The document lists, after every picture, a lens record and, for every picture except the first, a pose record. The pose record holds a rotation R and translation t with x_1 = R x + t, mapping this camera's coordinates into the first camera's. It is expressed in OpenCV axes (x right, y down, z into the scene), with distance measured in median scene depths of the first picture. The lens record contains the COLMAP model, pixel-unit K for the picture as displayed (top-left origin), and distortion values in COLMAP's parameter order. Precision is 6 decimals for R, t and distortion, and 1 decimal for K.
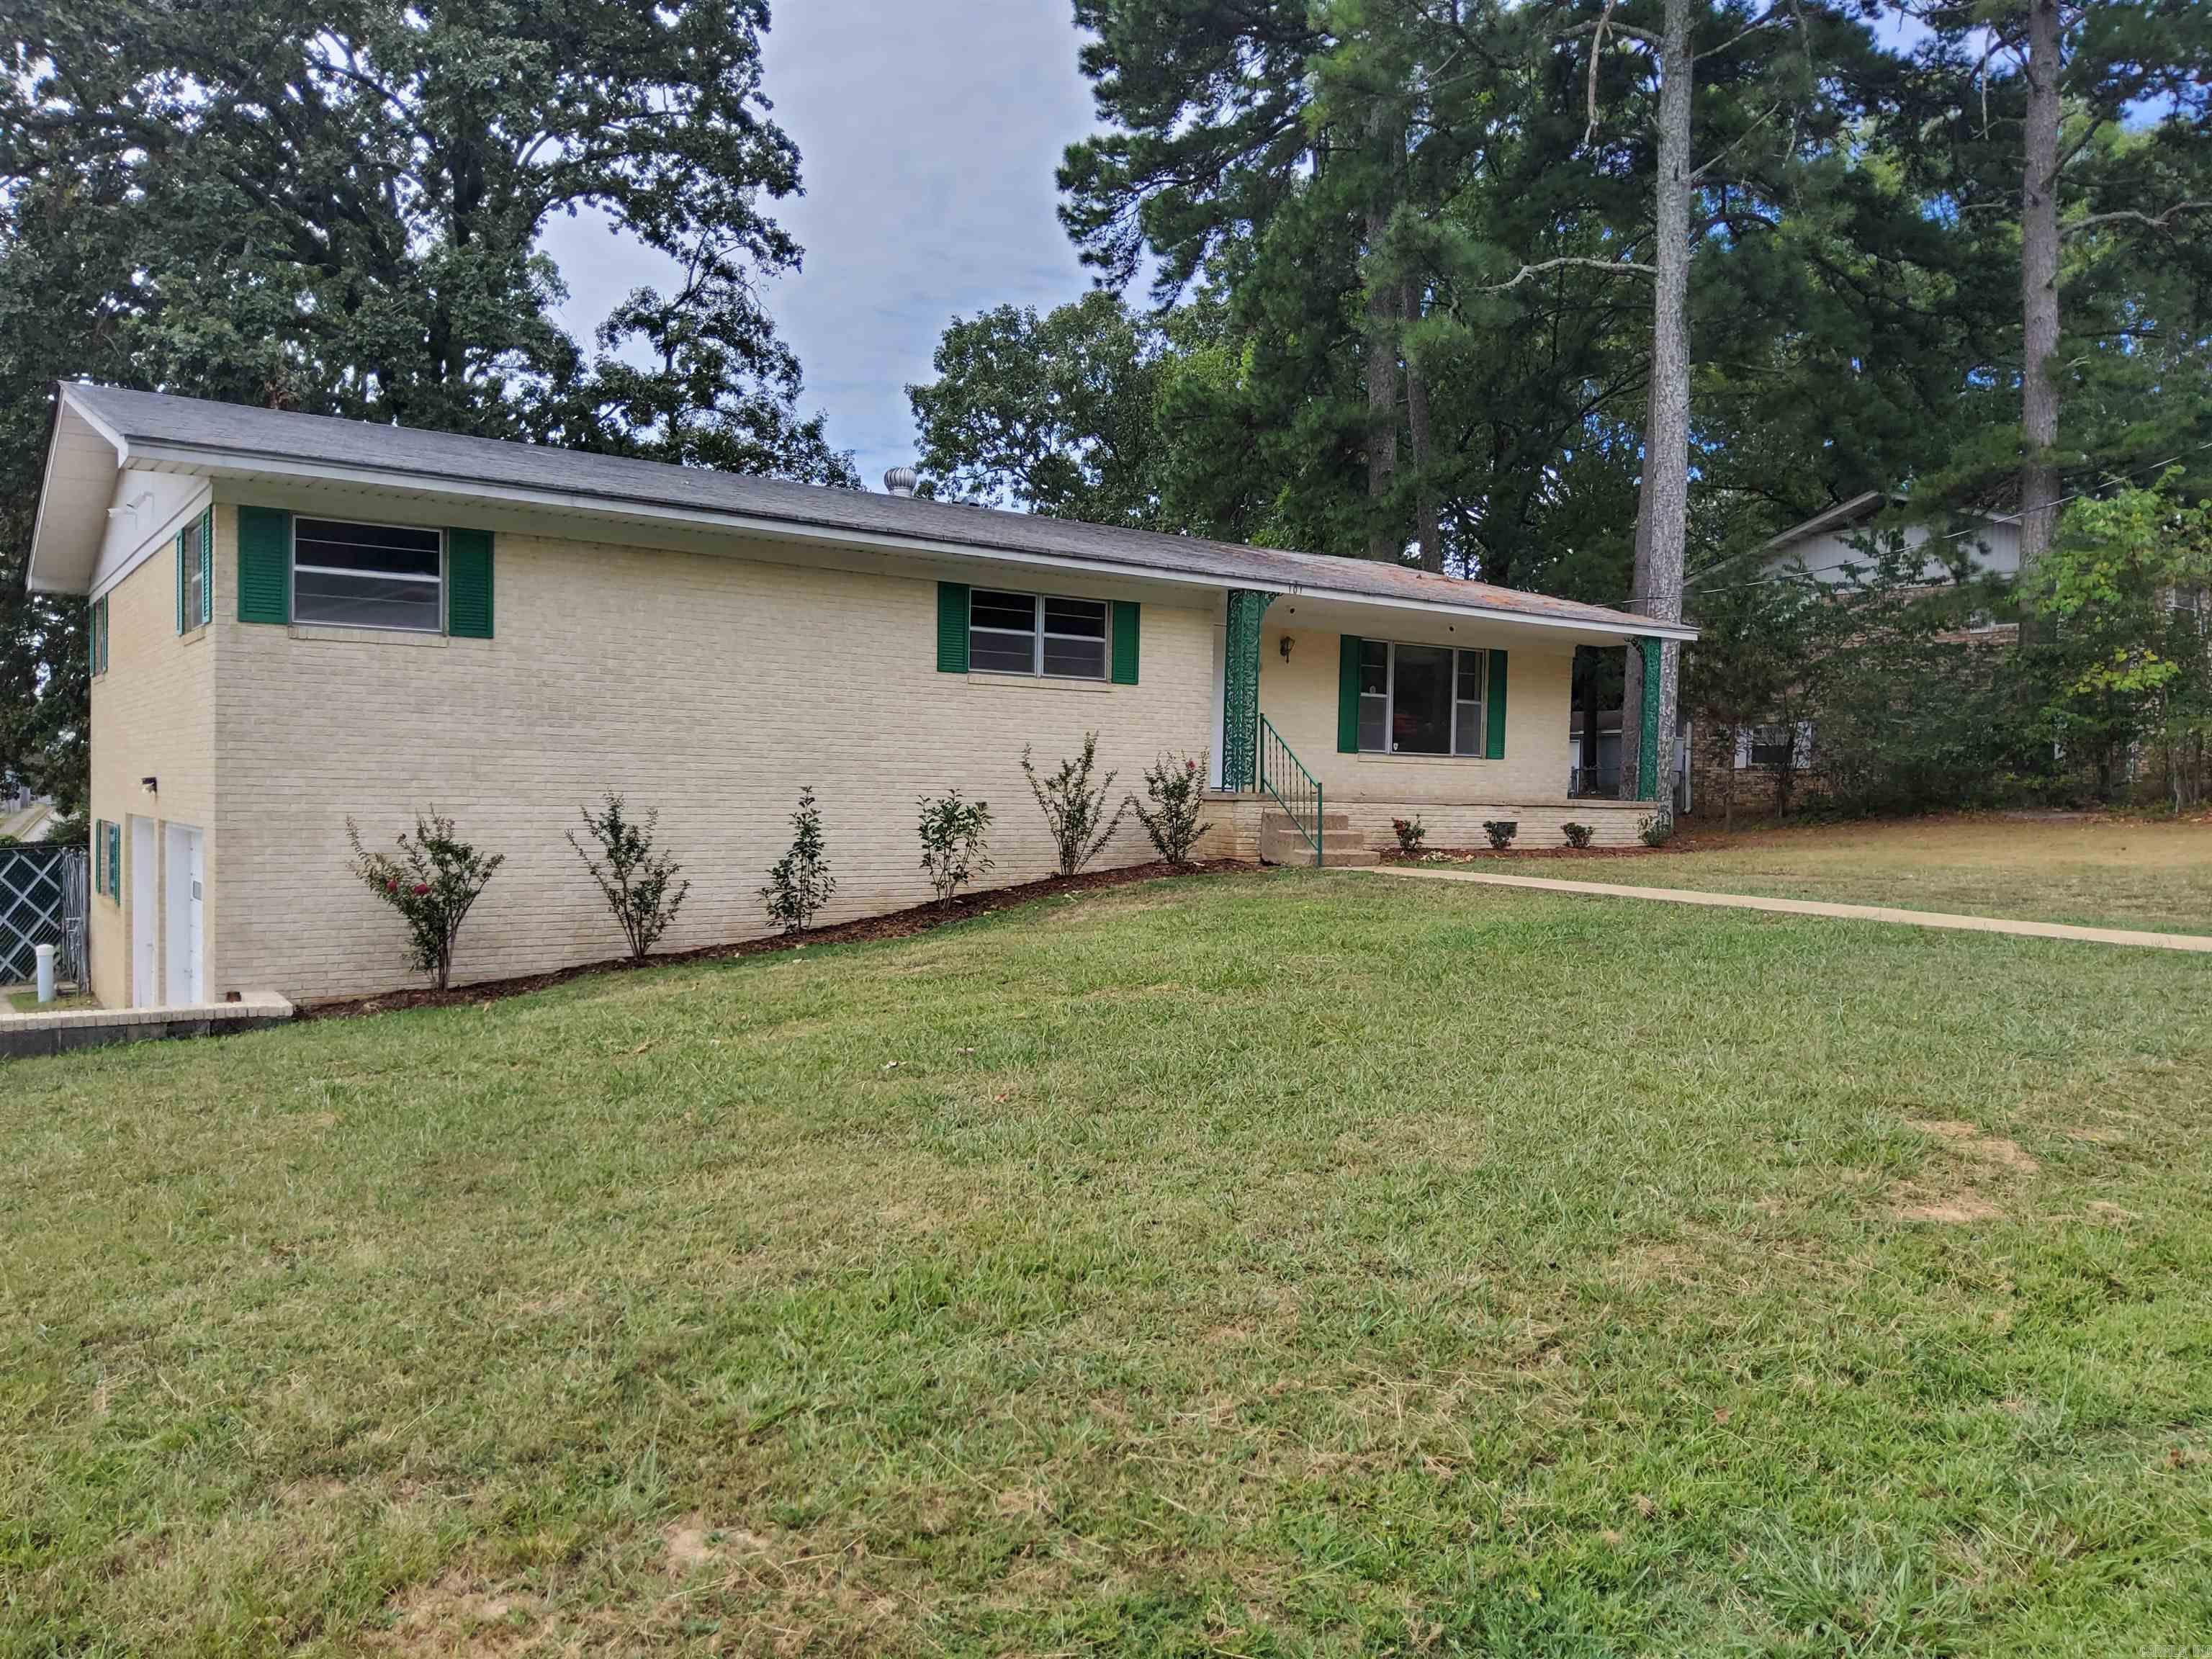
lens RADIAL K [[1692.5, 0, 1113.4], [0, 1692.5, 825.8], [0, 0, 1]] dist [0.047686, -0.065935]
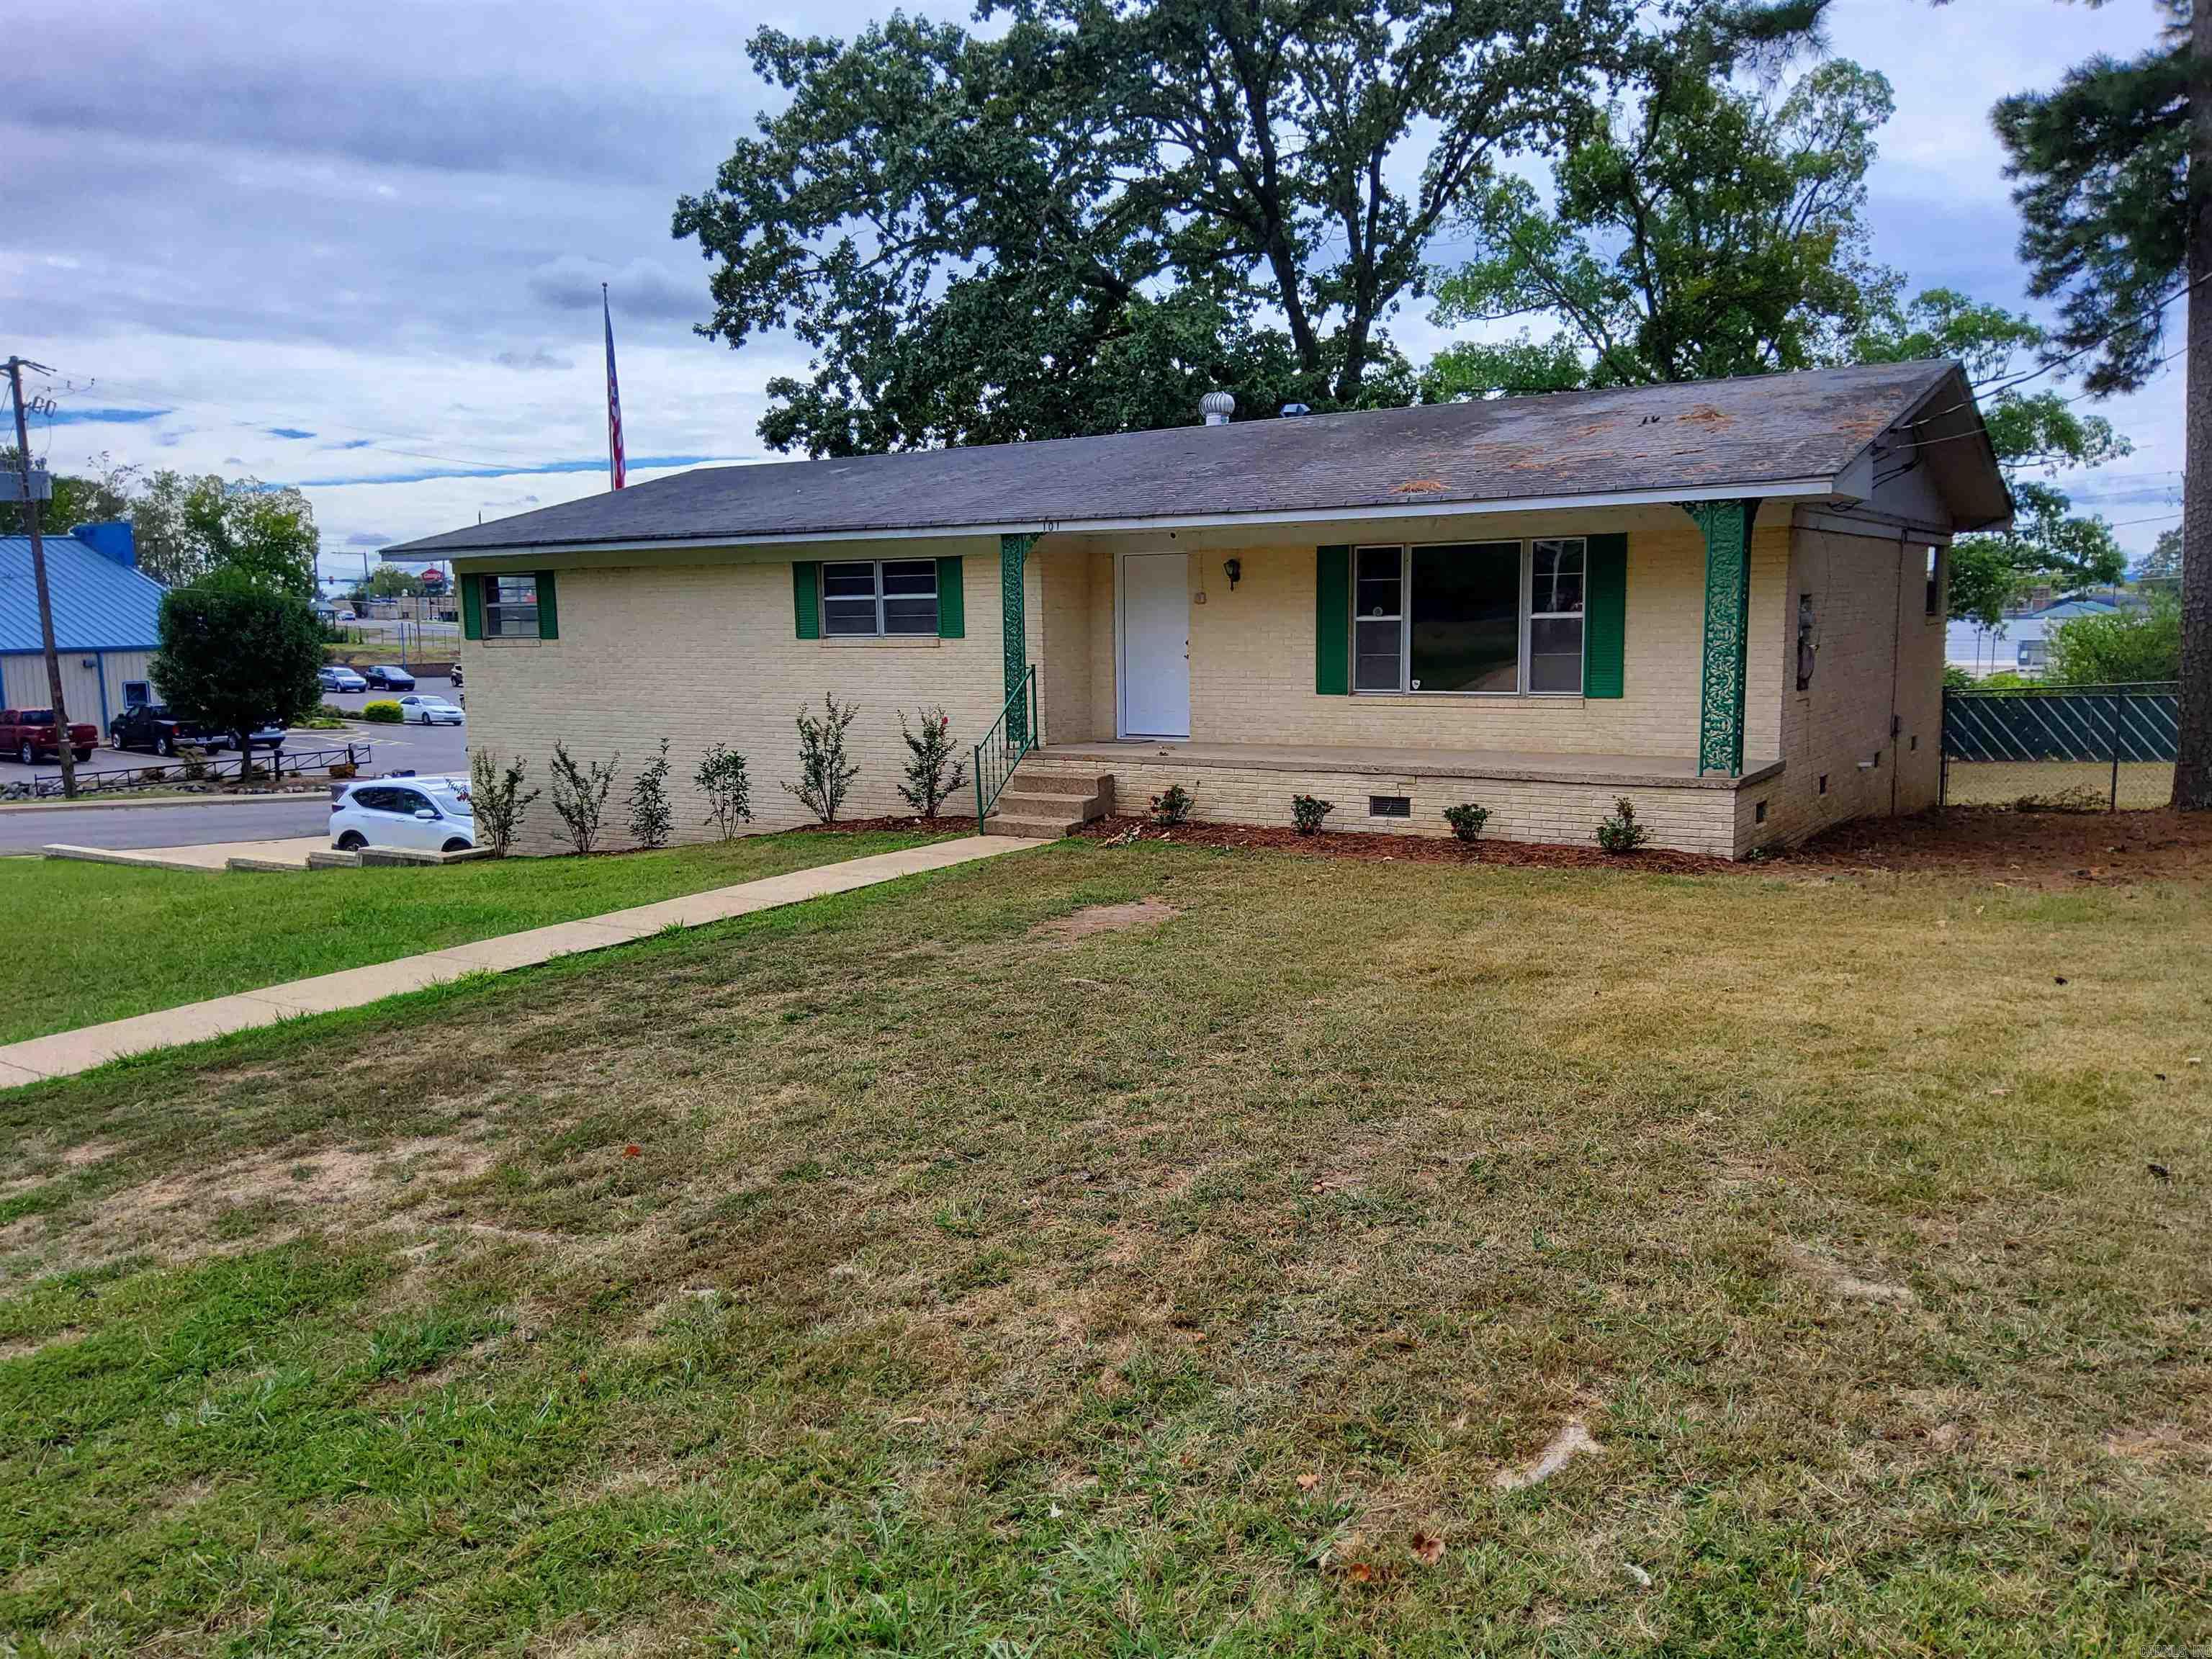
lens RADIAL K [[1692.5, 0, 1105.4], [0, 1692.5, 831.6], [0, 0, 1]] dist [0.047686, -0.065935]
pose [[0.343722, 0.095766, -0.934176, 0.940408], [0.006786, 0.994507, 0.104447, -0.068610], [0.939047, -0.042240, 0.341184, 0.683042]]
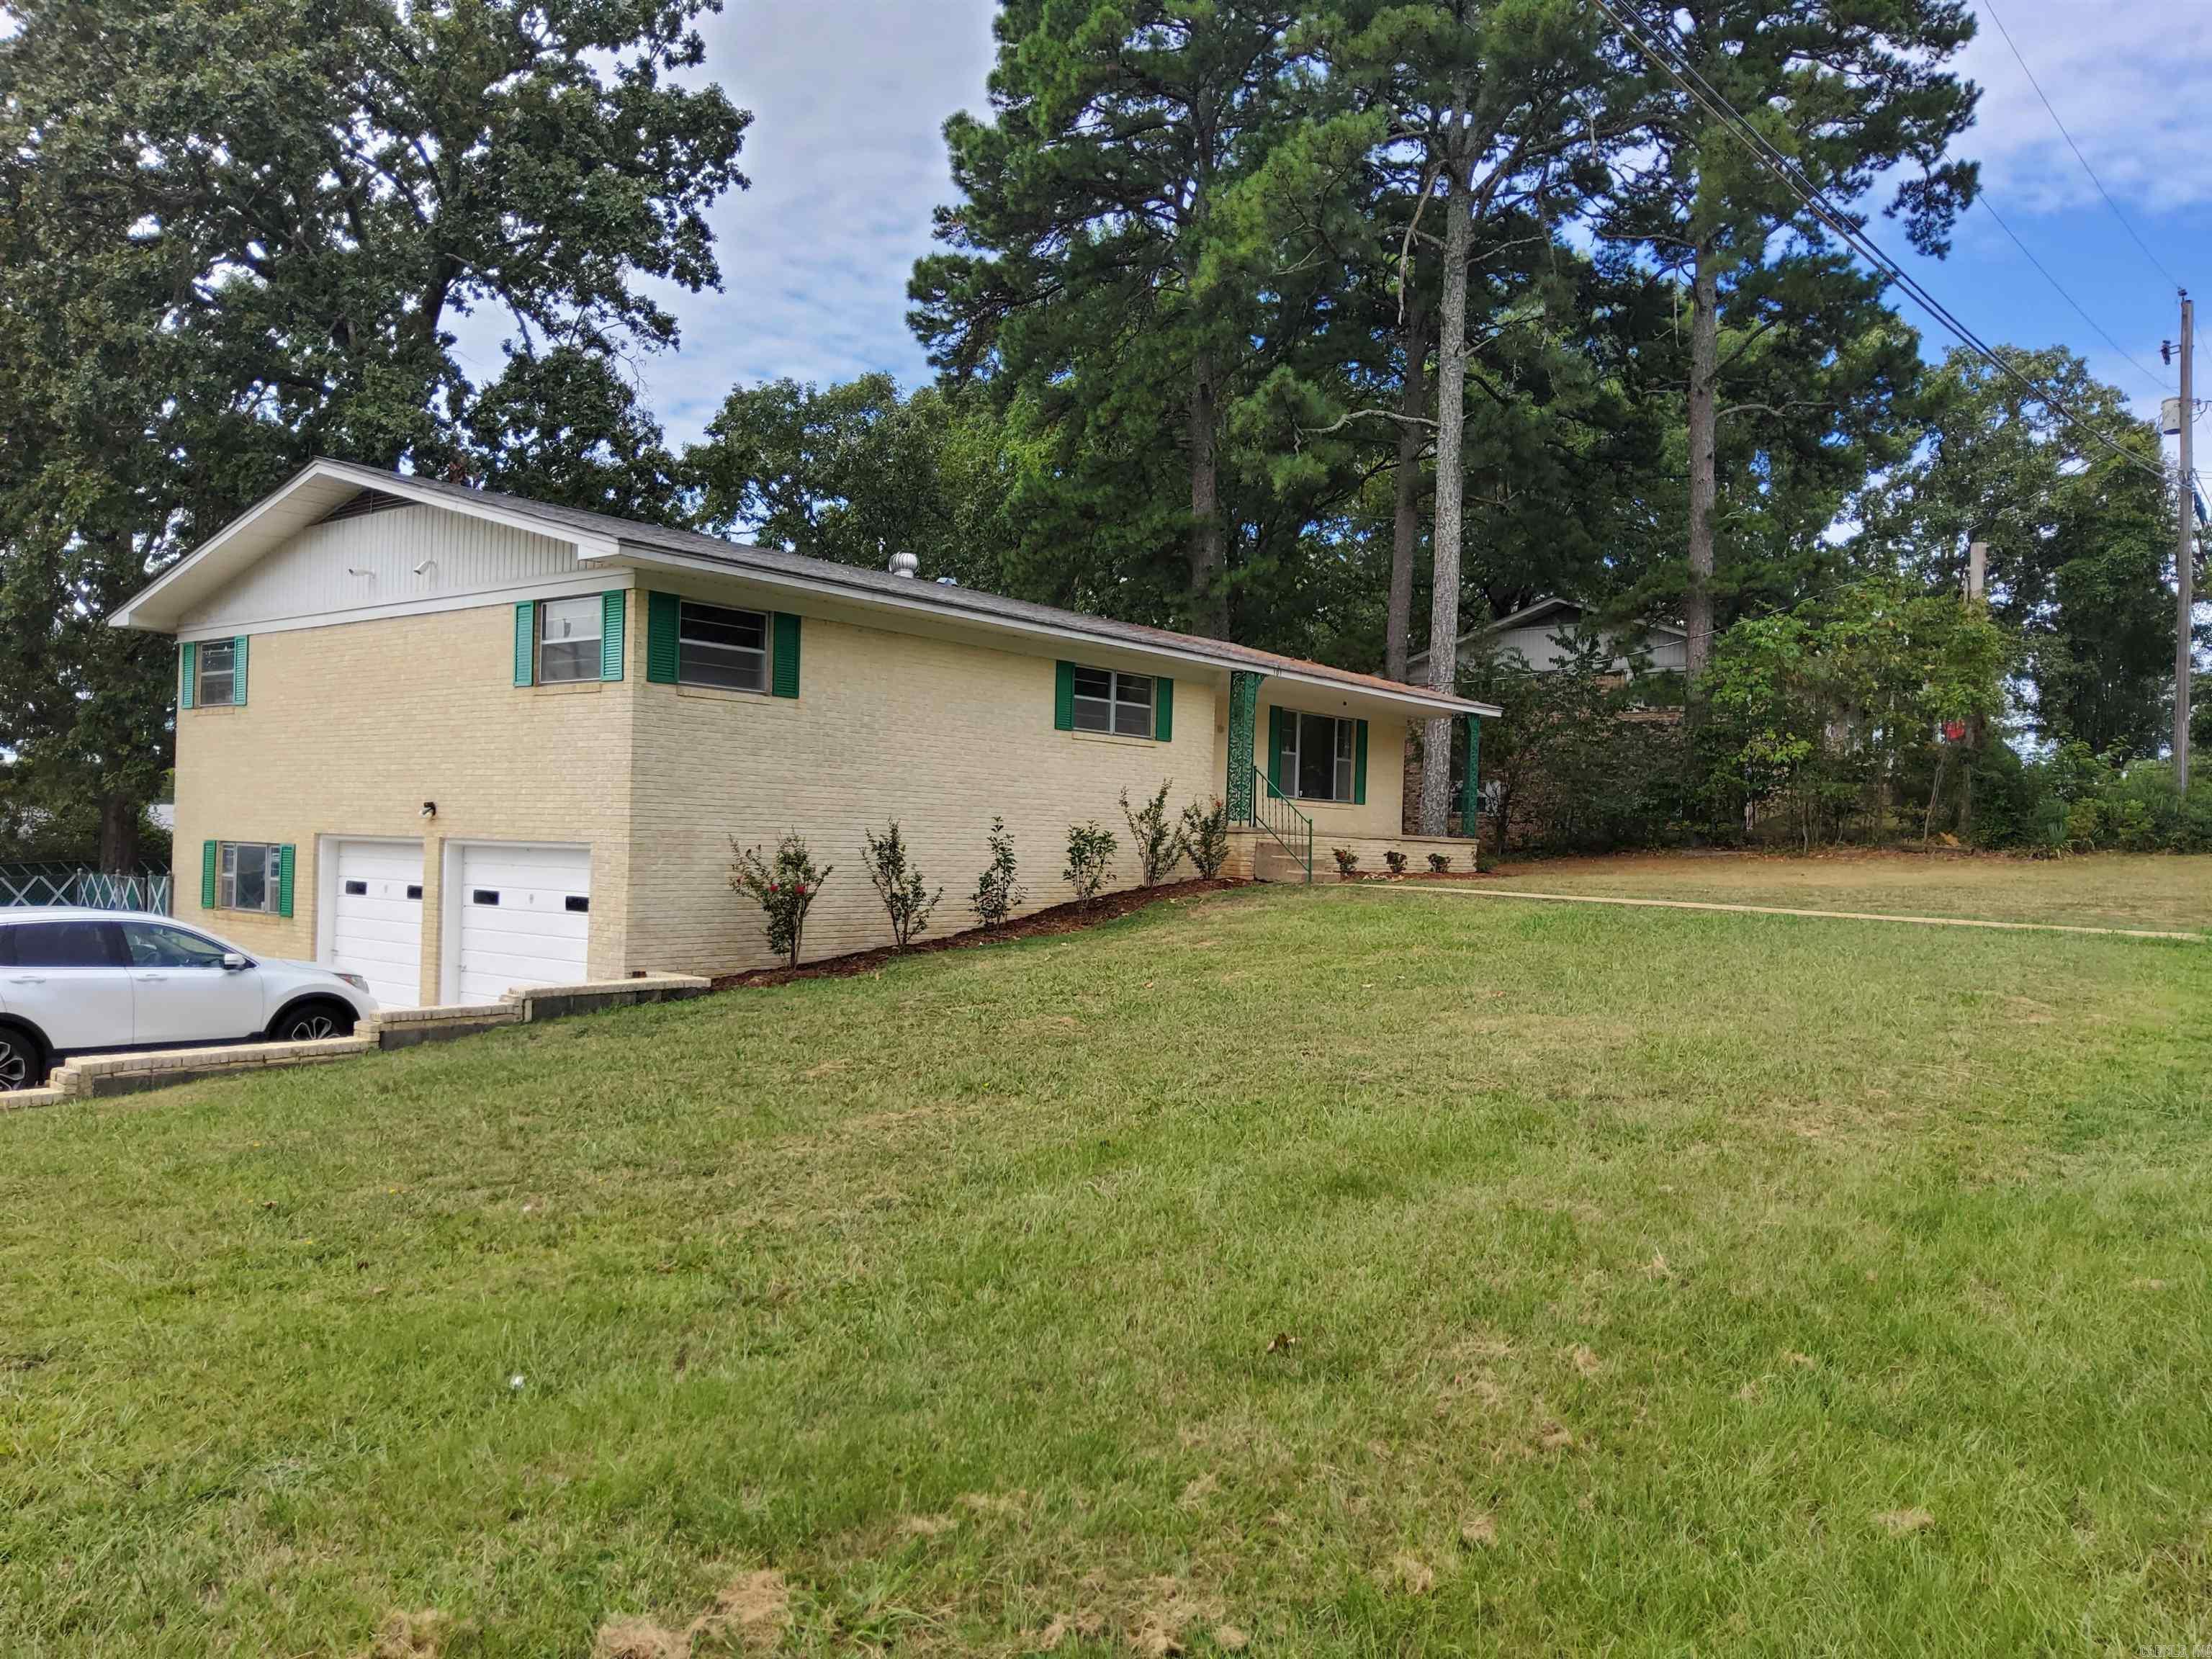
lens RADIAL K [[1692.5, 0, 1099.5], [0, 1692.5, 834.8], [0, 0, 1]] dist [0.047686, -0.065935]
pose [[0.966376, 0.011581, 0.256871, -0.345916], [-0.006413, 0.999760, -0.020947, 0.013546], [-0.257052, 0.018596, 0.966219, -0.217327]]
